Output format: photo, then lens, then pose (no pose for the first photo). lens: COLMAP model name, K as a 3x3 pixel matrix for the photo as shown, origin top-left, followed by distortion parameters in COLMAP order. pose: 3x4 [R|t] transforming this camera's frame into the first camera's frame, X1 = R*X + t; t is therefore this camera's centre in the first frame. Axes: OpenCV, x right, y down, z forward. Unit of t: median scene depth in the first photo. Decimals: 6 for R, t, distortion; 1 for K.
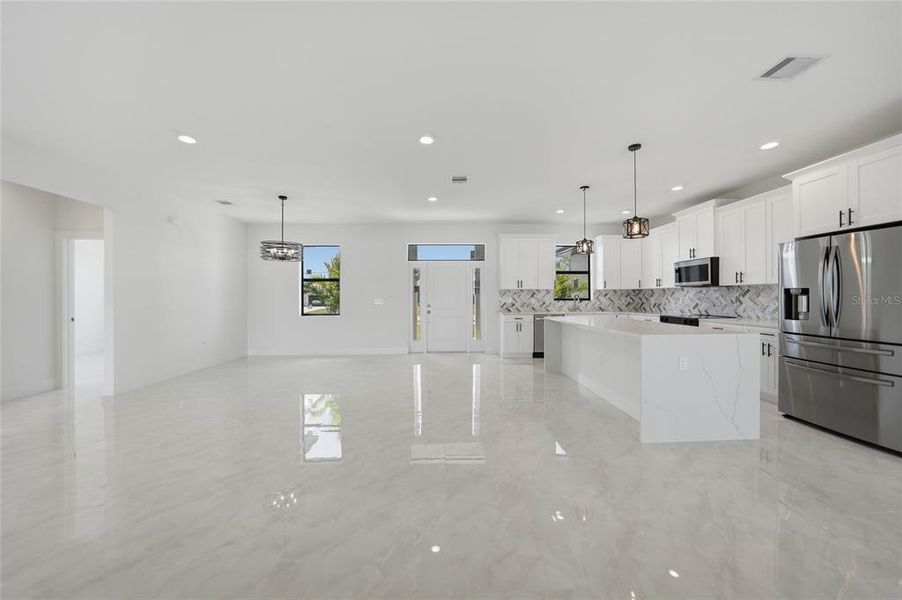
lens RADIAL K [[318.1, 0, 451.1], [0, 318.1, 297.1], [0, 0, 1]] dist [-0.029598, 0.006804]
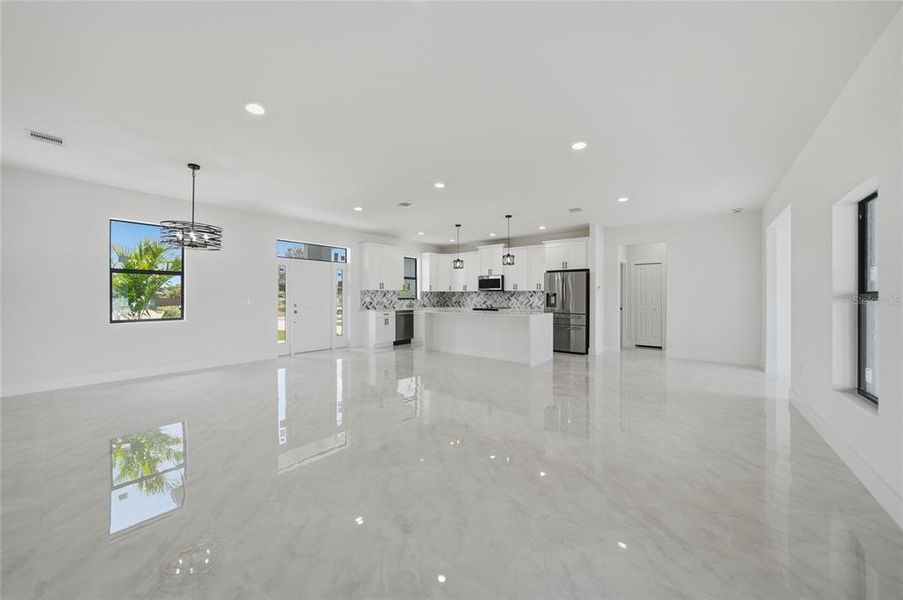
lens RADIAL K [[318.5, 0, 451.6], [0, 318.5, 297.1], [0, 0, 1]] dist [-0.029598, 0.006804]
pose [[0.644266, 0.002935, 0.764796, -0.612781], [-0.002465, 0.999995, -0.001760, 0.003044], [-0.764797, -0.000751, 0.644270, 0.024157]]
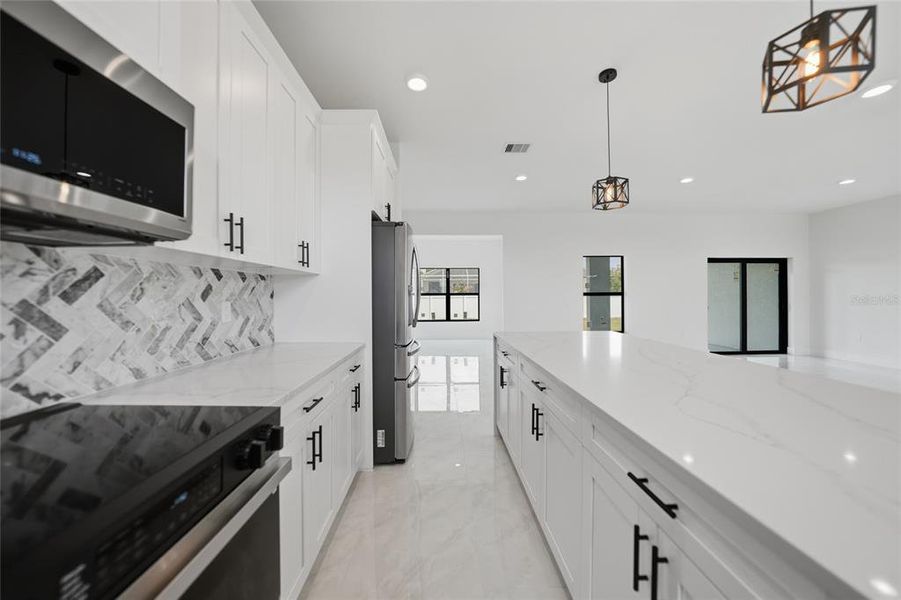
lens RADIAL K [[317.8, 0, 450.6], [0, 317.8, 297.1], [0, 0, 1]] dist [-0.029598, 0.006804]
pose [[-0.999970, 0.007524, -0.001859, 0.529356], [0.007510, 0.999944, 0.007440, -0.002666], [0.001915, 0.007426, -0.999971, 0.953910]]
